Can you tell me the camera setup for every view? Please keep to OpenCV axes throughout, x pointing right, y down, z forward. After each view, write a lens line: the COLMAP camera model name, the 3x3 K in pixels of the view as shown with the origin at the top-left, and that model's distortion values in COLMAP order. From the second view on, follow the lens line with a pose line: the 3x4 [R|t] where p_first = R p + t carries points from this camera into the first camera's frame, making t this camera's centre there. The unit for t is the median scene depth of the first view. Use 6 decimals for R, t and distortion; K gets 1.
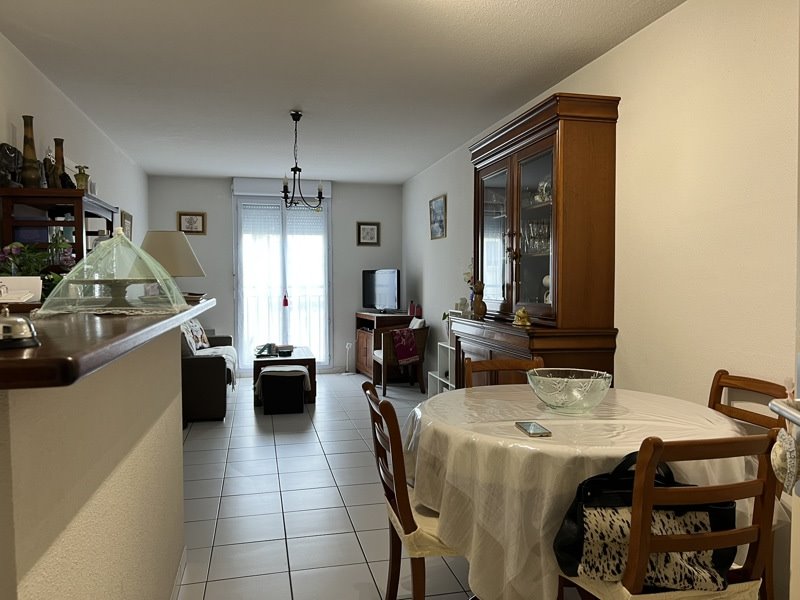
lens RADIAL K [[596.5, 0, 400.8], [0, 596.5, 306.4], [0, 0, 1]] dist [0.086789, -0.120419]
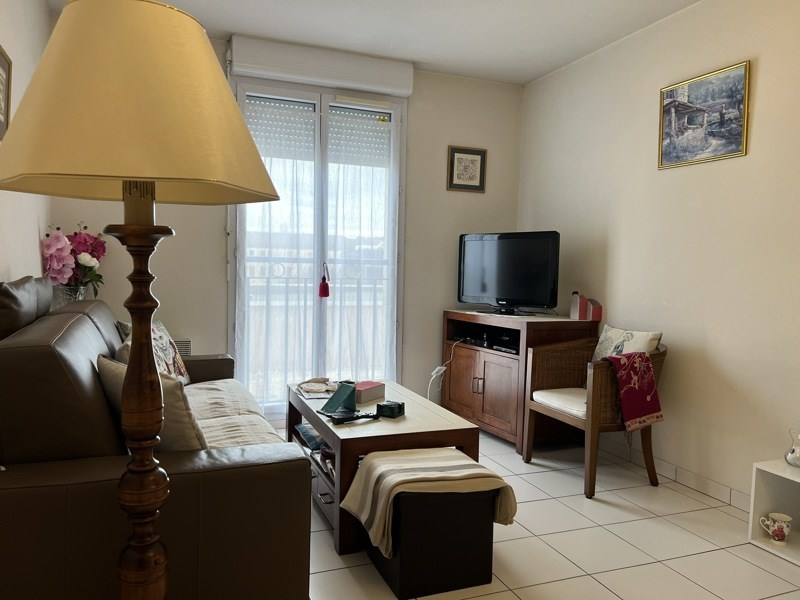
lens RADIAL K [[618.7, 0, 400.0], [0, 618.7, 300.0], [0, 0, 1]] dist [0.081082, 0.003416]
pose [[0.989168, 0.016653, 0.145837, -0.205519], [-0.019365, 0.999664, 0.017202, -0.008135], [-0.145502, -0.019840, 0.989159, 0.444554]]
